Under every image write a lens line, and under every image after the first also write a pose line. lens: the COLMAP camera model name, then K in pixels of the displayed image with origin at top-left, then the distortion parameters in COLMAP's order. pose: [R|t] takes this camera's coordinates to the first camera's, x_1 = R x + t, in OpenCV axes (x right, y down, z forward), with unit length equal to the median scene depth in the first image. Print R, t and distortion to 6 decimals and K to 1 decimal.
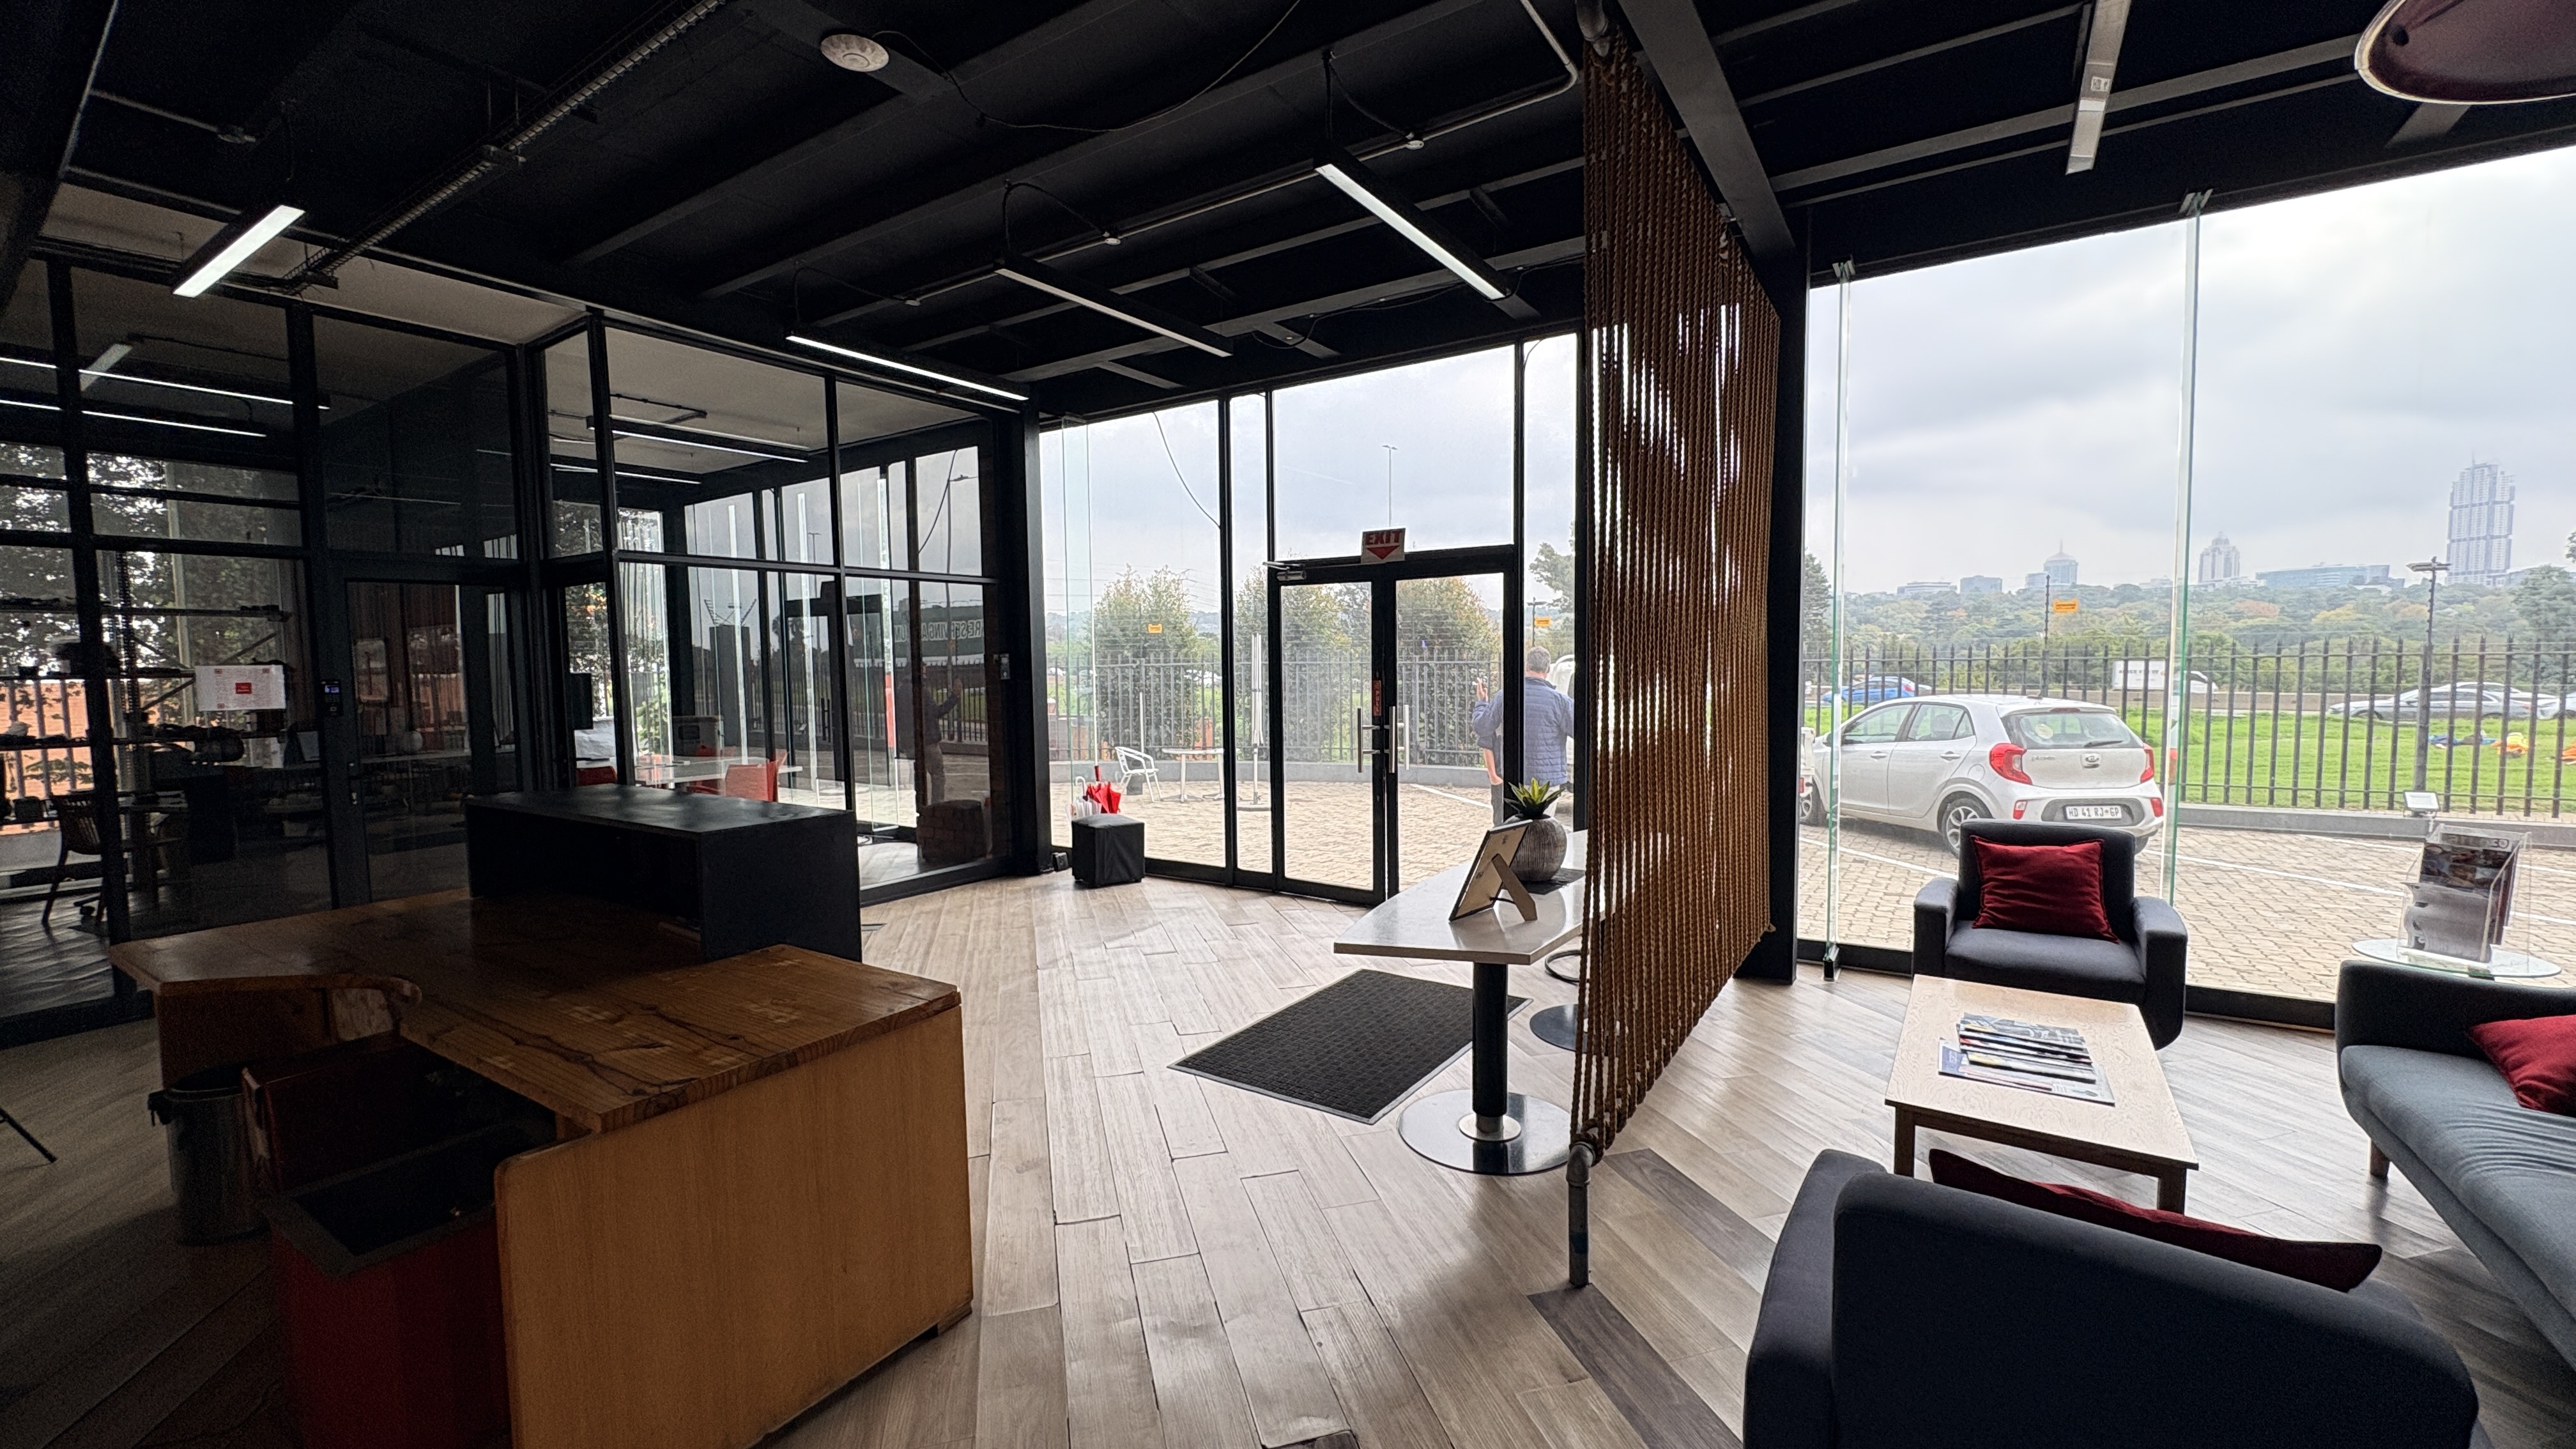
lens RADIAL K [[1024.3, 0, 1286.0], [0, 1024.3, 728.1], [0, 0, 1]] dist [-0.002108, 0.000063]
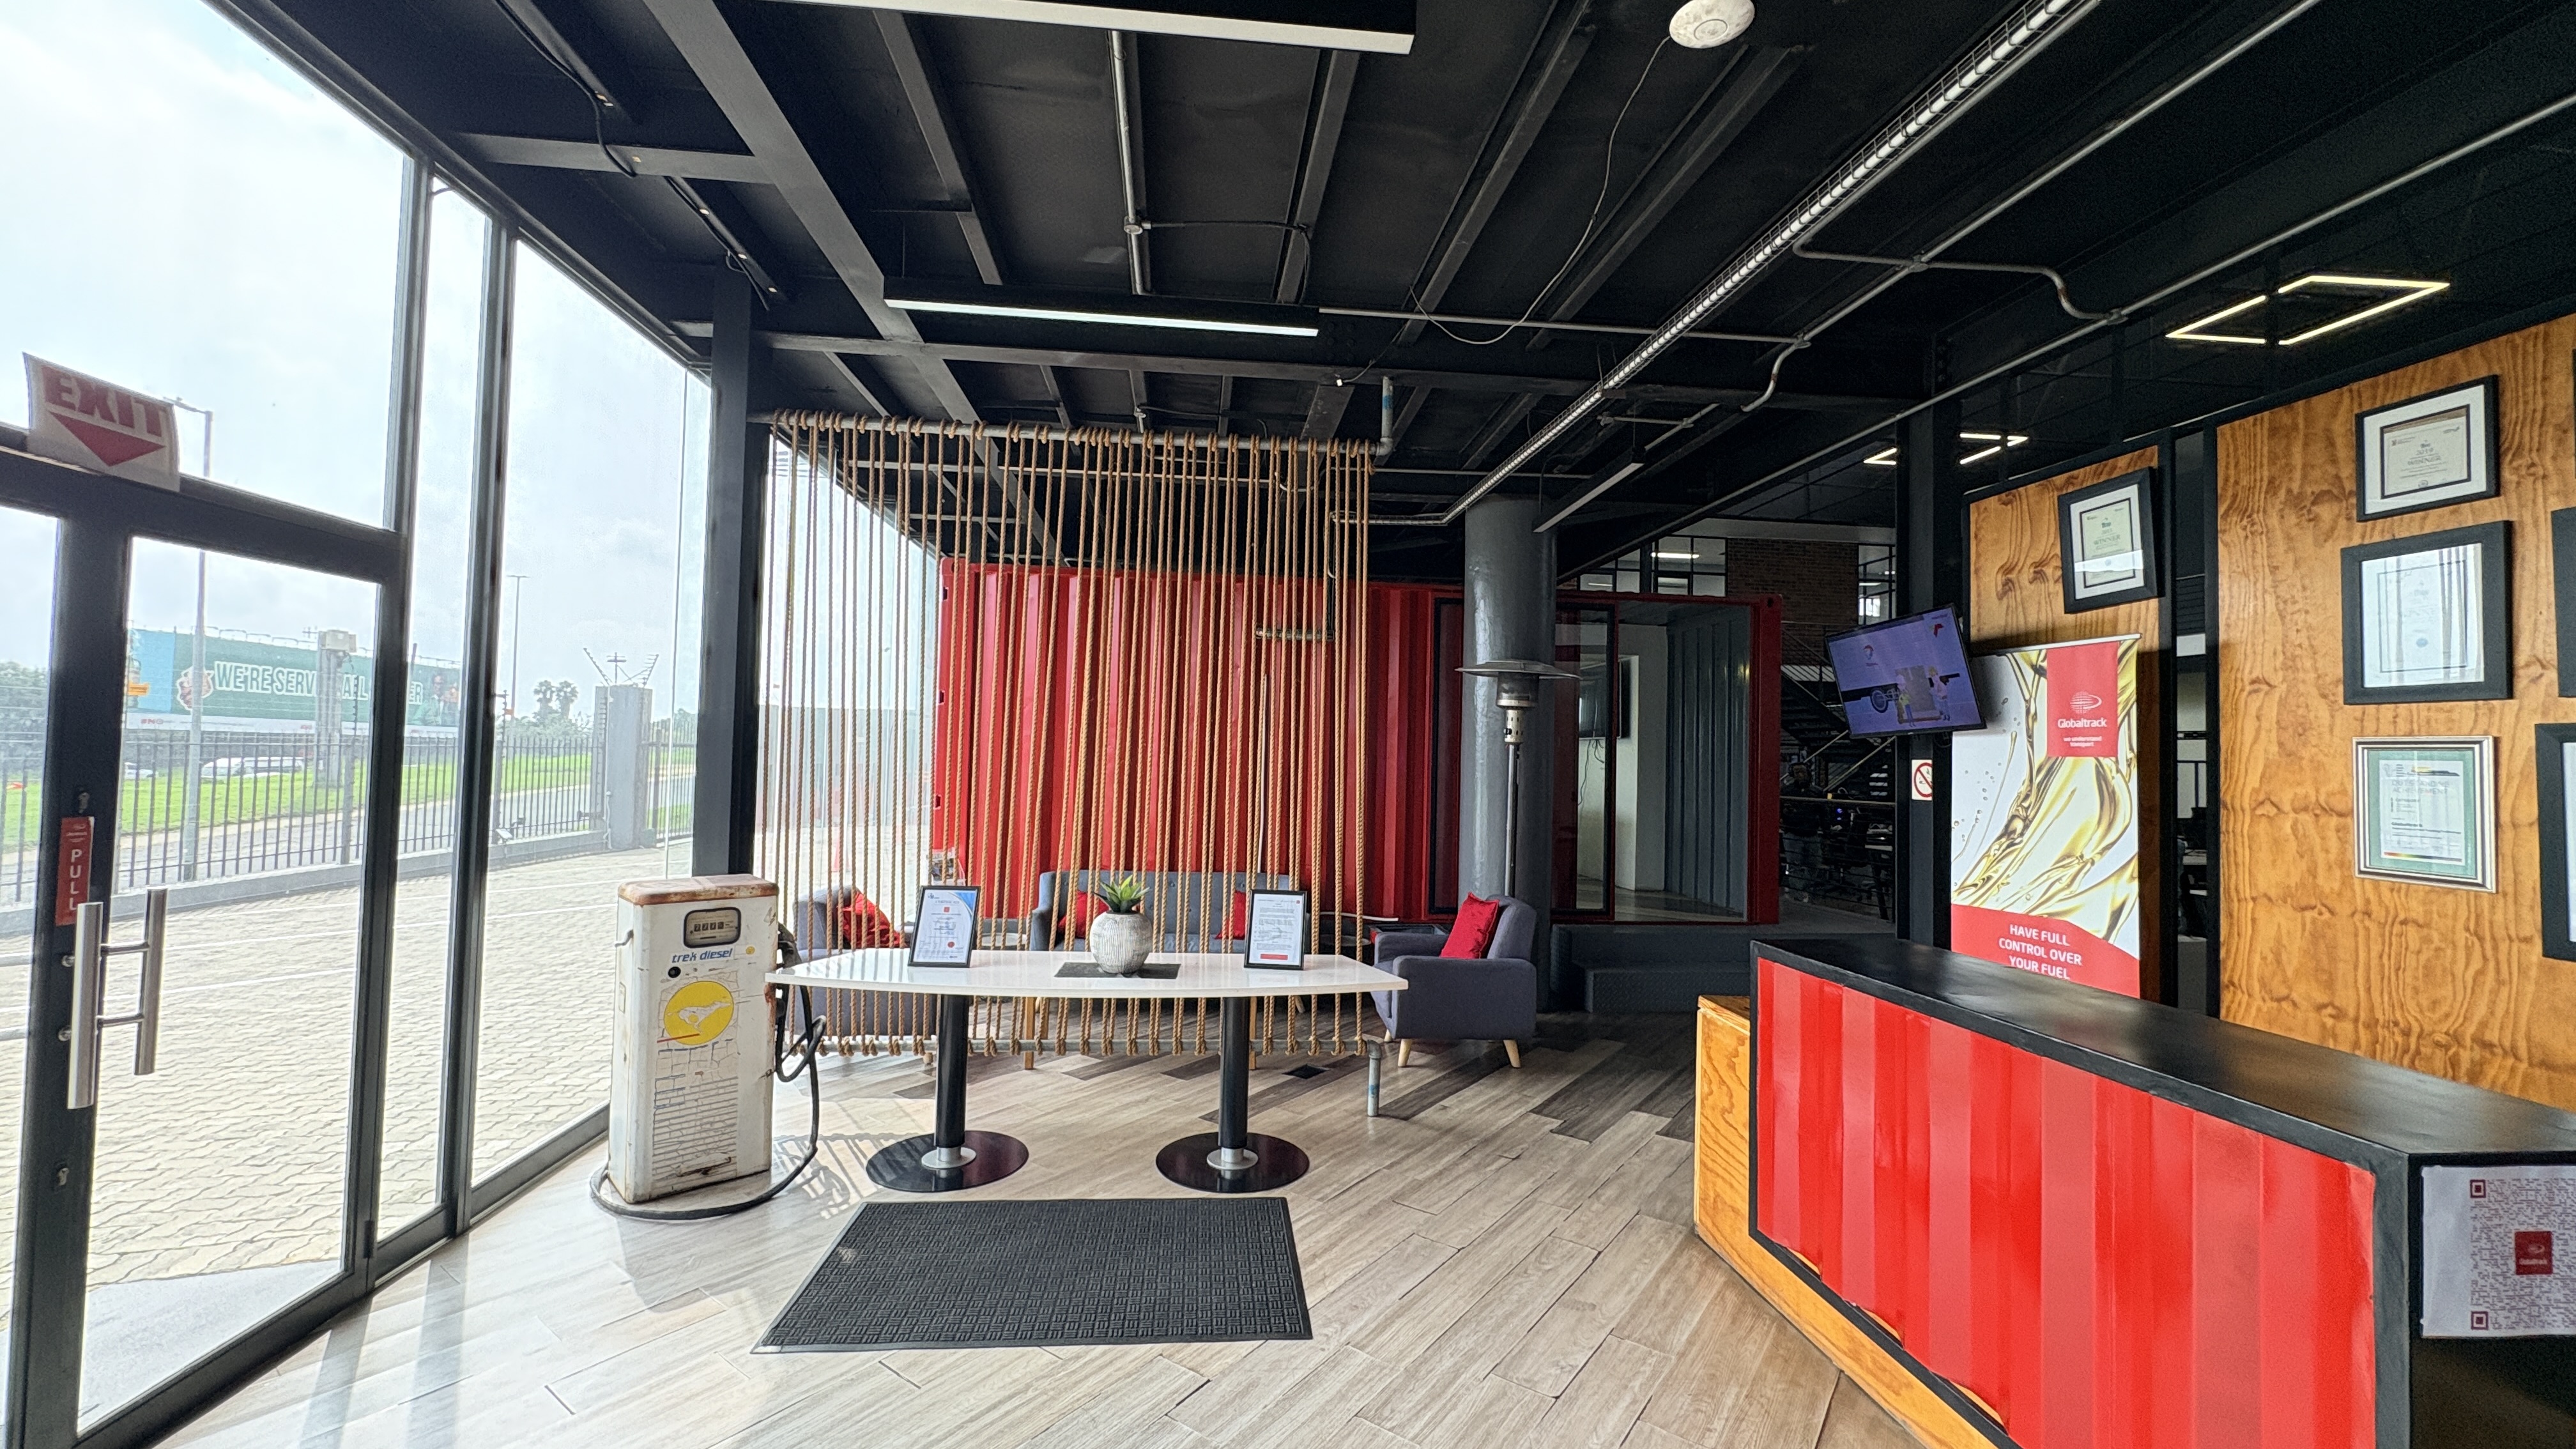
lens RADIAL K [[1024.3, 0, 1281.3], [0, 1024.3, 716.5], [0, 0, 1]] dist [-0.002108, 0.000063]
pose [[-0.620202, 0.025078, 0.784041, -0.428115], [0.038422, 0.999260, -0.001569, -0.065705], [-0.783501, 0.029151, -0.620707, 0.921961]]
